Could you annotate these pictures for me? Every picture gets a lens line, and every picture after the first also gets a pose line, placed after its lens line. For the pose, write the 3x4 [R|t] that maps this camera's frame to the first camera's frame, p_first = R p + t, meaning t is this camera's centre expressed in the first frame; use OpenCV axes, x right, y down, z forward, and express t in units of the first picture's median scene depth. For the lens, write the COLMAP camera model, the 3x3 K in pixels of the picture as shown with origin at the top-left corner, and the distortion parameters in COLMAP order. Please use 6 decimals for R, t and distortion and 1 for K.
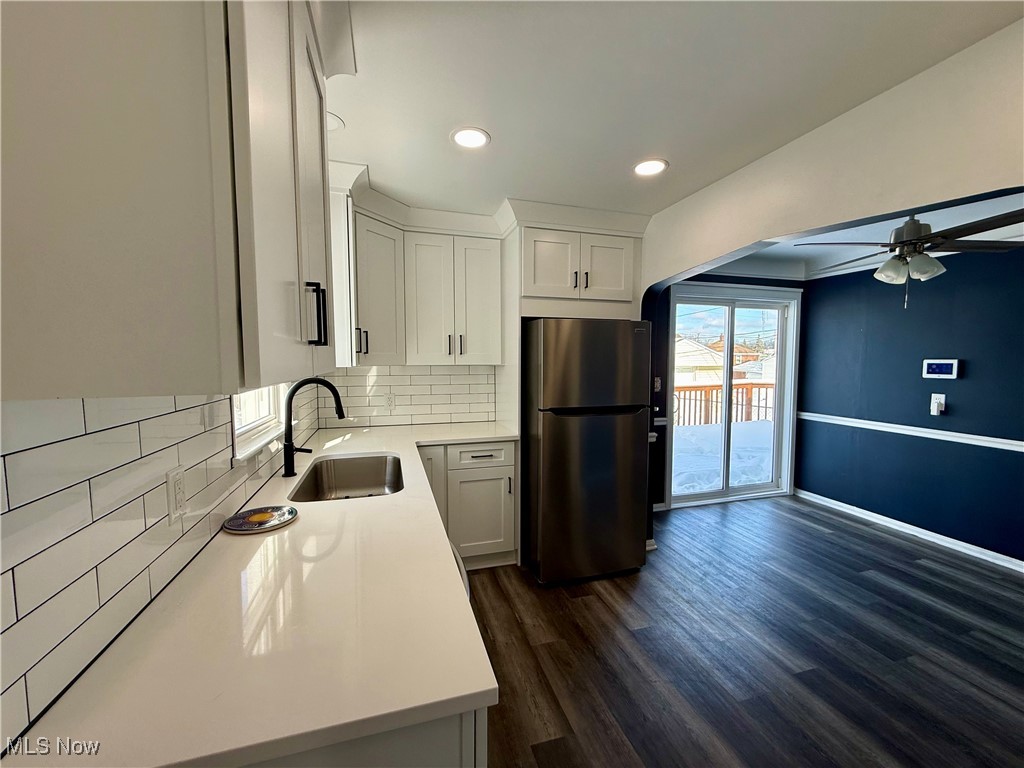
lens RADIAL K [[406.7, 0, 507.3], [0, 406.7, 382.7], [0, 0, 1]] dist [-0.000474, -0.000012]
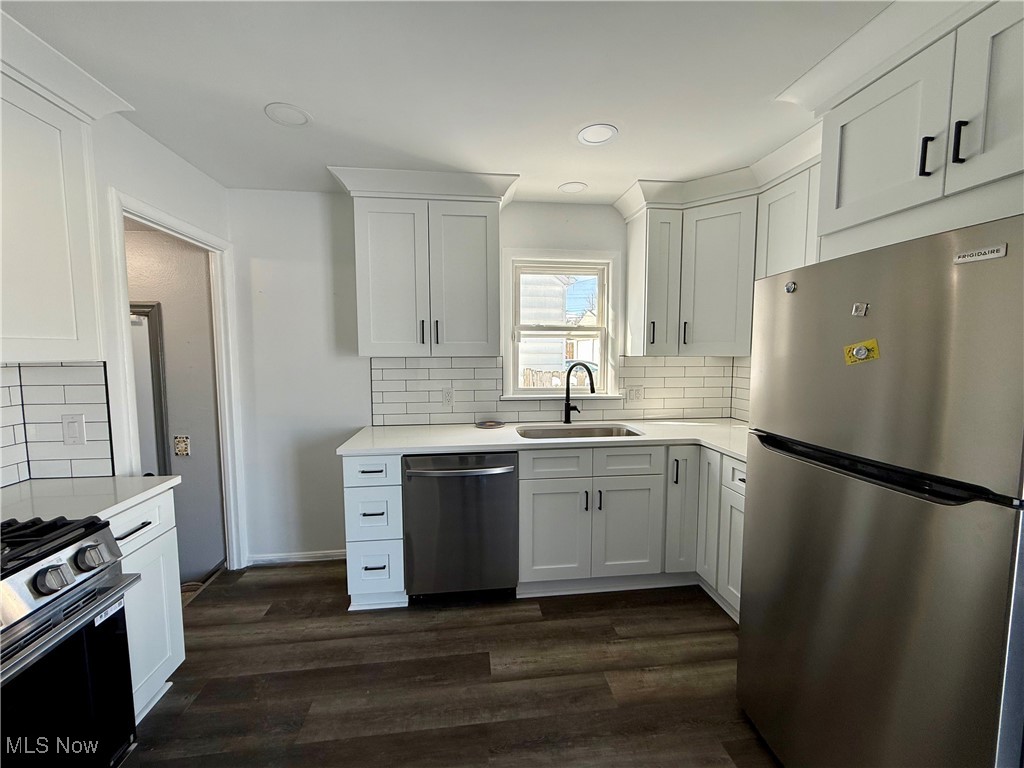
lens RADIAL K [[406.7, 0, 511.7], [0, 406.7, 383.4], [0, 0, 1]] dist [-0.000474, -0.000012]
pose [[-0.166072, 0.074941, -0.983262, 0.580372], [-0.055088, 0.994846, 0.085128, -0.027754], [0.984574, 0.068303, -0.161088, 0.571148]]
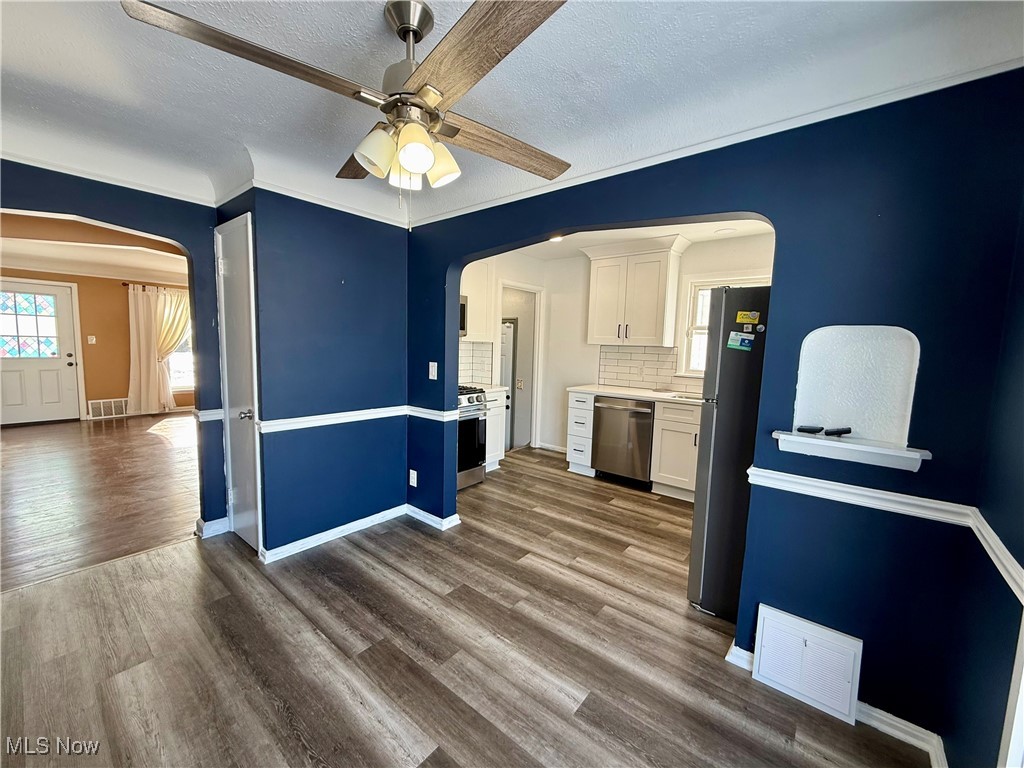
lens RADIAL K [[406.7, 0, 513.3], [0, 406.7, 381.9], [0, 0, 1]] dist [-0.000474, -0.000012]
pose [[-0.823027, 0.030188, -0.567200, 0.905570], [-0.061333, 0.988025, 0.141581, -0.052055], [0.564682, 0.151313, -0.811319, 1.190199]]
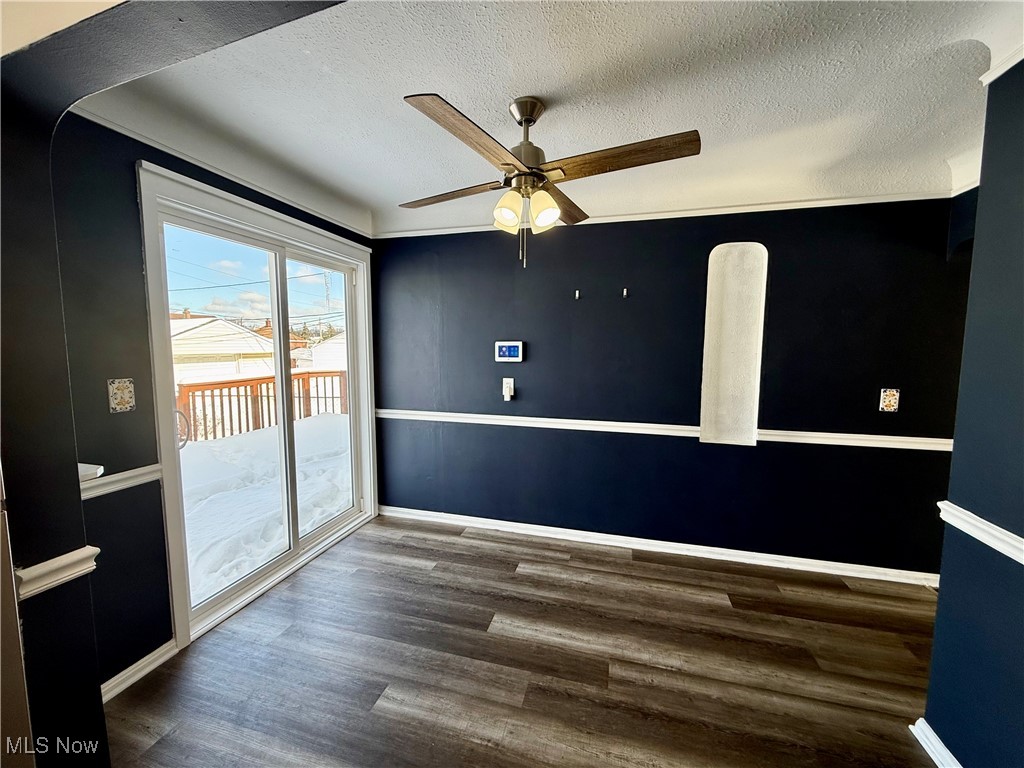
lens RADIAL K [[406.7, 0, 508.3], [0, 406.7, 384.1], [0, 0, 1]] dist [-0.000474, -0.000012]
pose [[0.529891, -0.077971, 0.844474, 0.257010], [0.048317, 0.996923, 0.061728, -0.016874], [-0.846688, 0.008094, 0.532028, 0.488614]]
